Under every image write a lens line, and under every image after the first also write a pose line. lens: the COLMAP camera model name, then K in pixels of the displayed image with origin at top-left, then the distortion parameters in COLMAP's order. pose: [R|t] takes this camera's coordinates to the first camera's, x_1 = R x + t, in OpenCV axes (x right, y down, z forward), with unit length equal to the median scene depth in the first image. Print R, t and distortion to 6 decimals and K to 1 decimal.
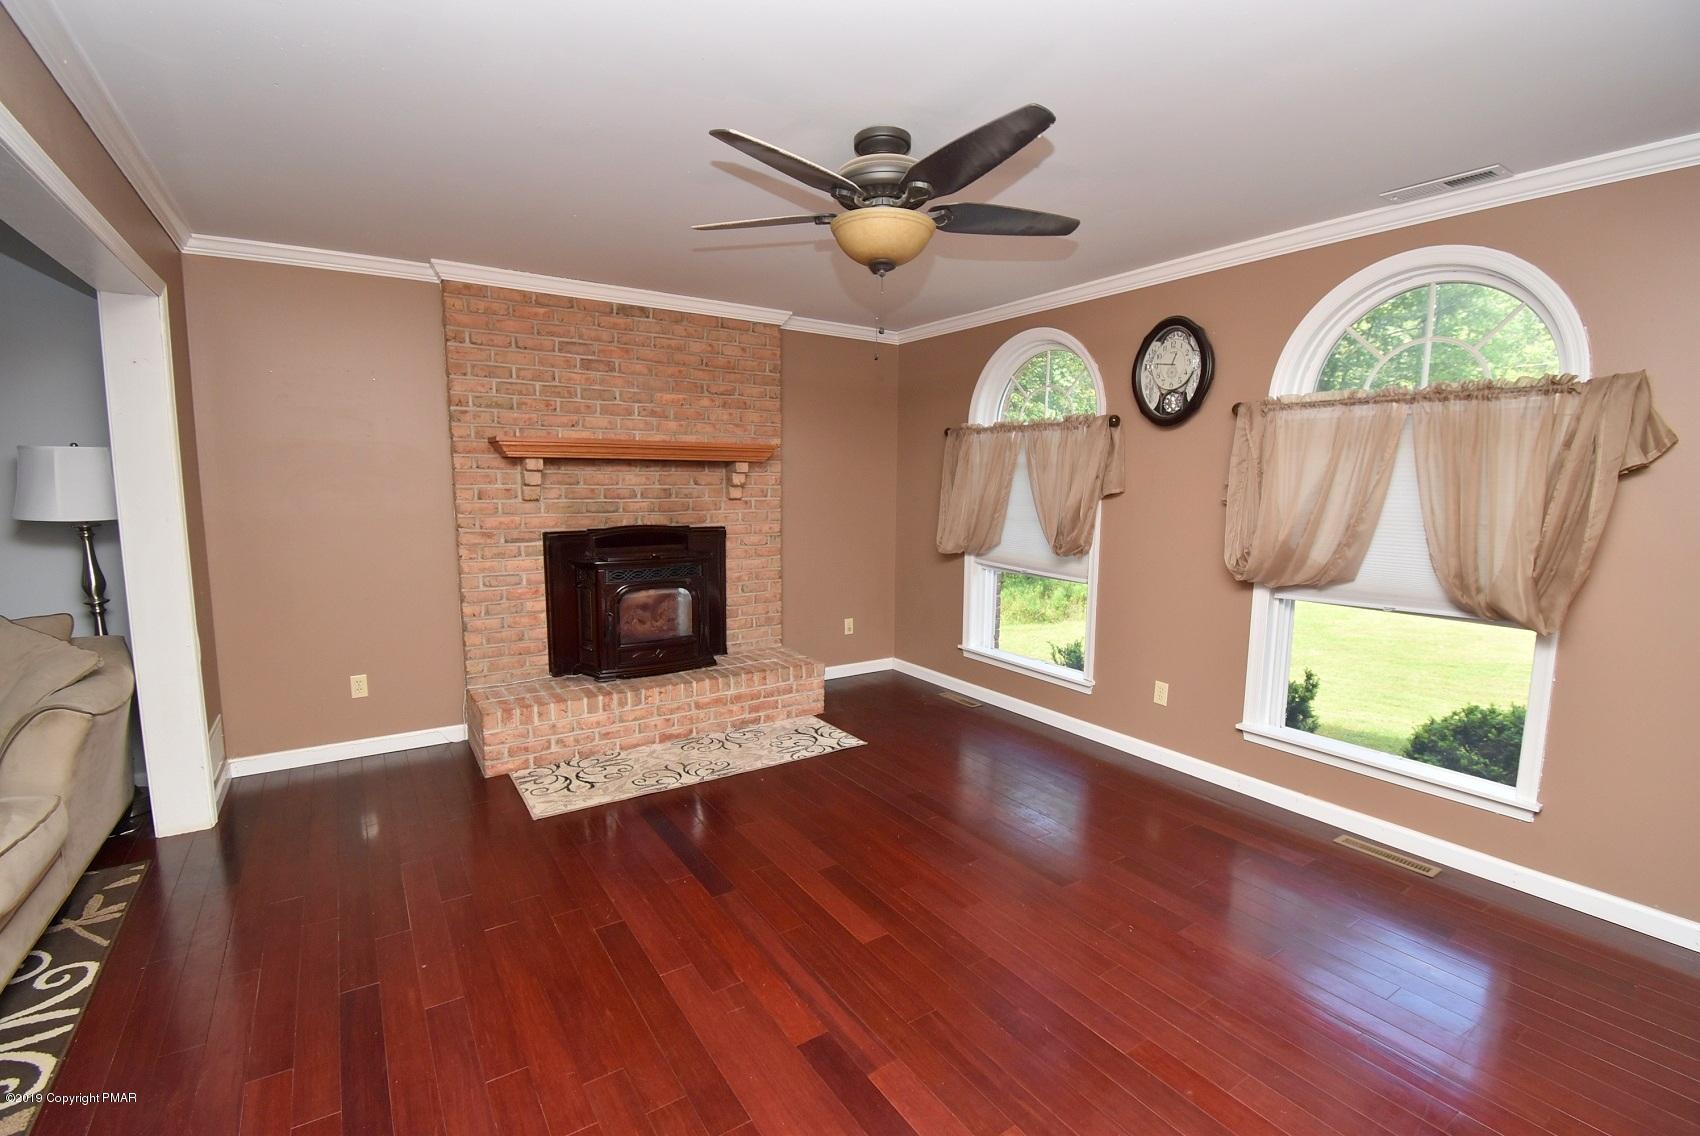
lens RADIAL K [[752.4, 0, 850.2], [0, 752.4, 574.8], [0, 0, 1]] dist [0.015532, -0.023442]
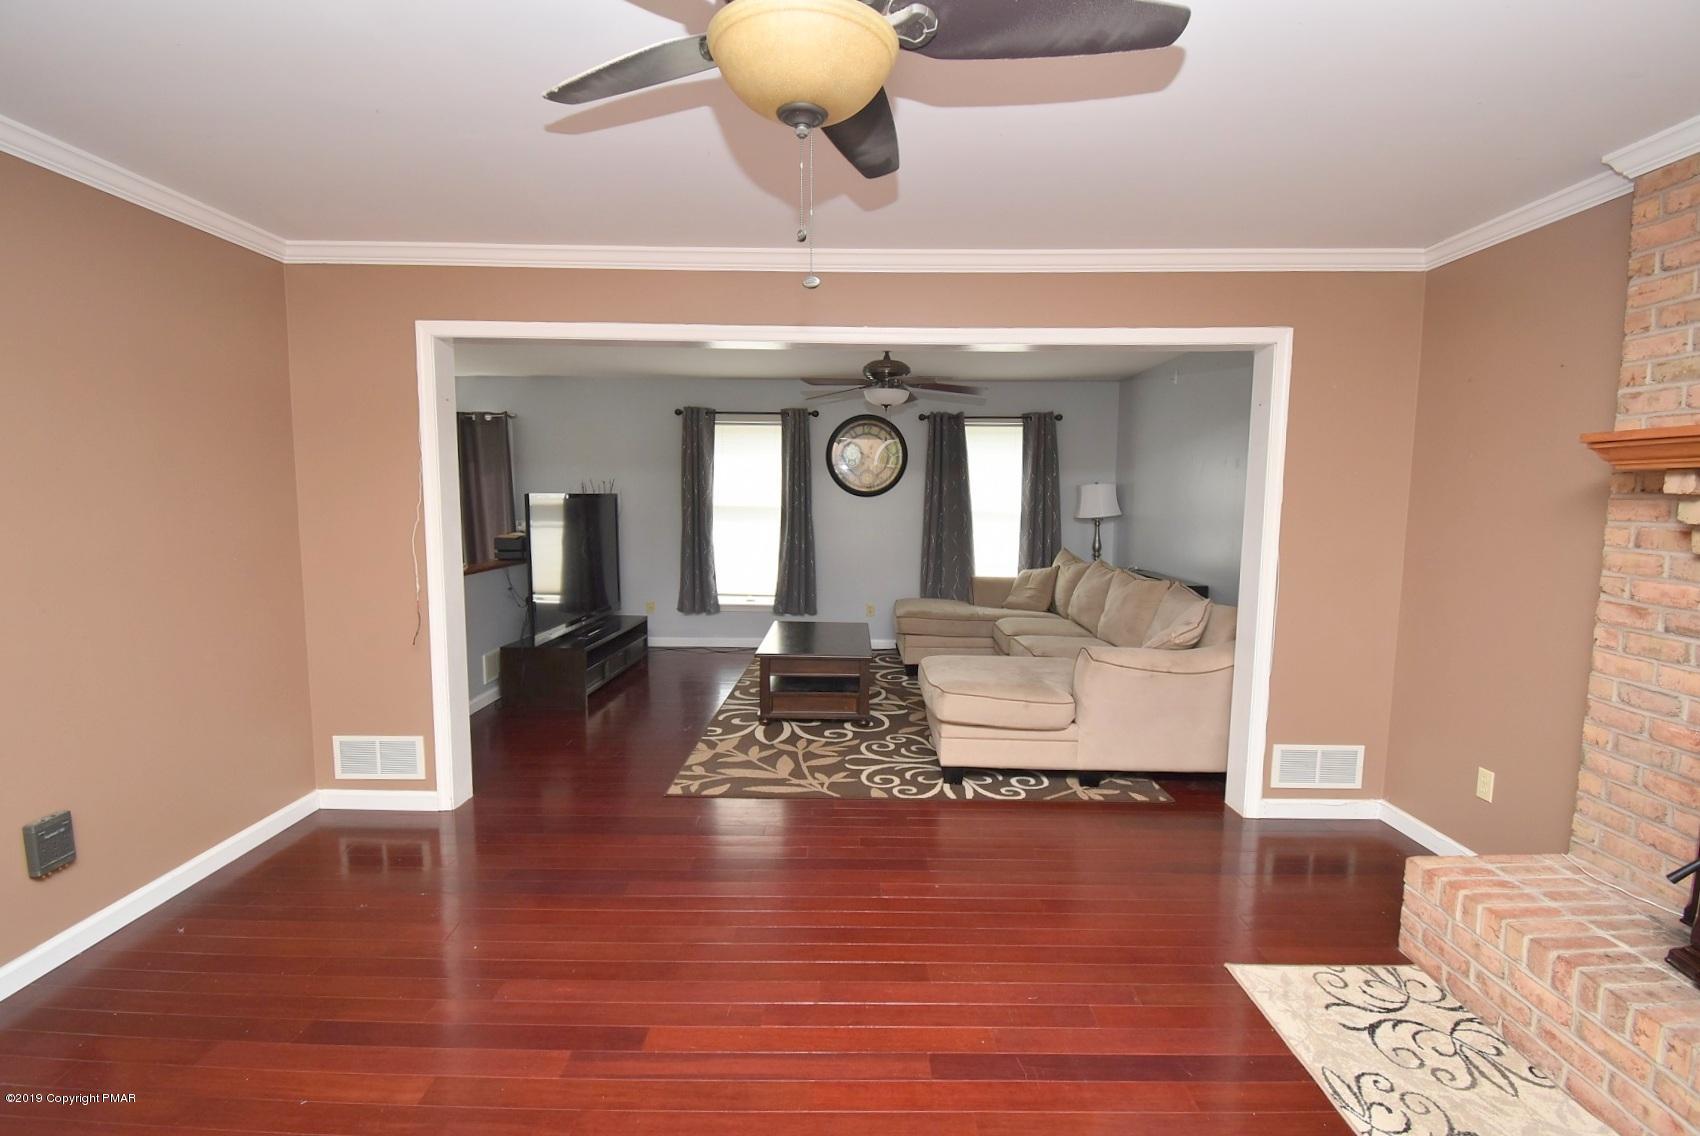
lens RADIAL K [[773.0, 0, 848.6], [0, 773.0, 573.8], [0, 0, 1]] dist [0.014795, -0.022480]
pose [[-0.556883, 0.072605, -0.827411, 0.296370], [-0.117781, 0.979203, 0.165196, -0.101662], [0.822197, 0.189448, -0.536750, 0.793636]]
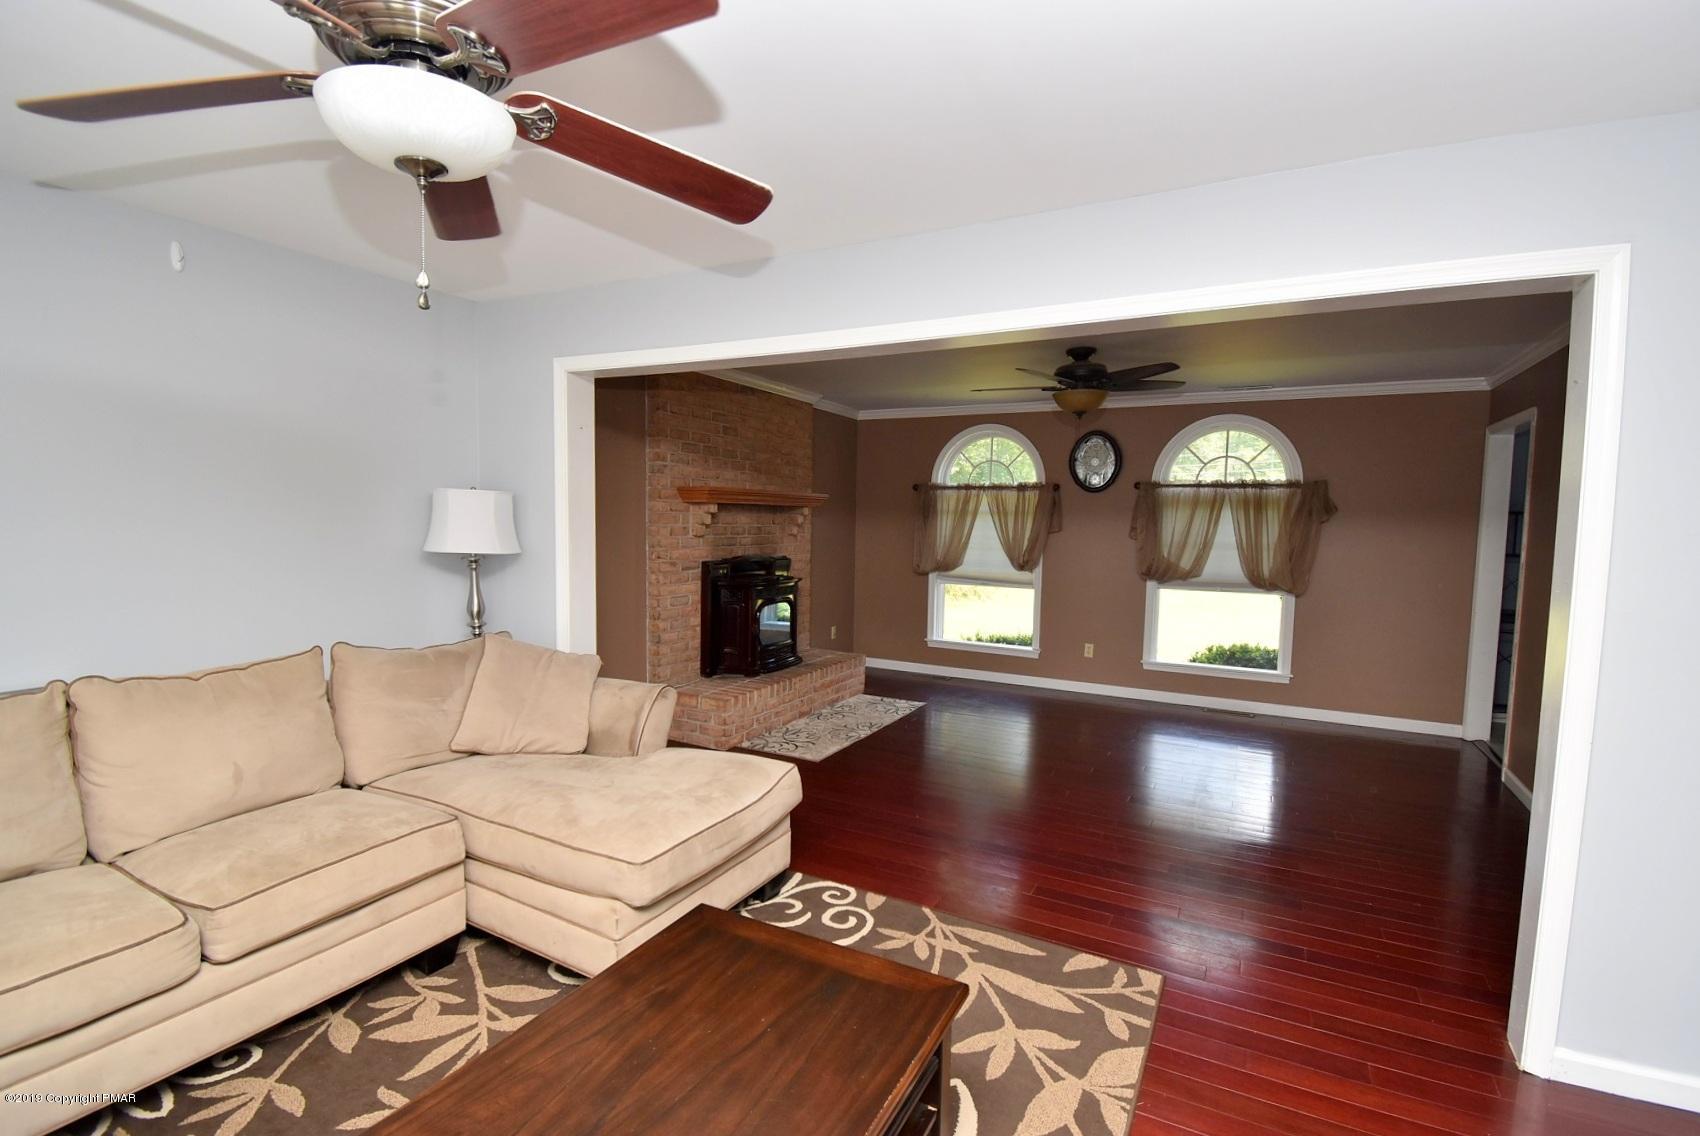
lens RADIAL K [[773.0, 0, 848.6], [0, 773.0, 573.8], [0, 0, 1]] dist [0.014795, -0.022480]
pose [[0.880205, -0.024888, 0.473940, -0.804751], [0.047024, 0.998283, -0.034912, 0.020194], [-0.472258, 0.053016, 0.879865, -0.246780]]
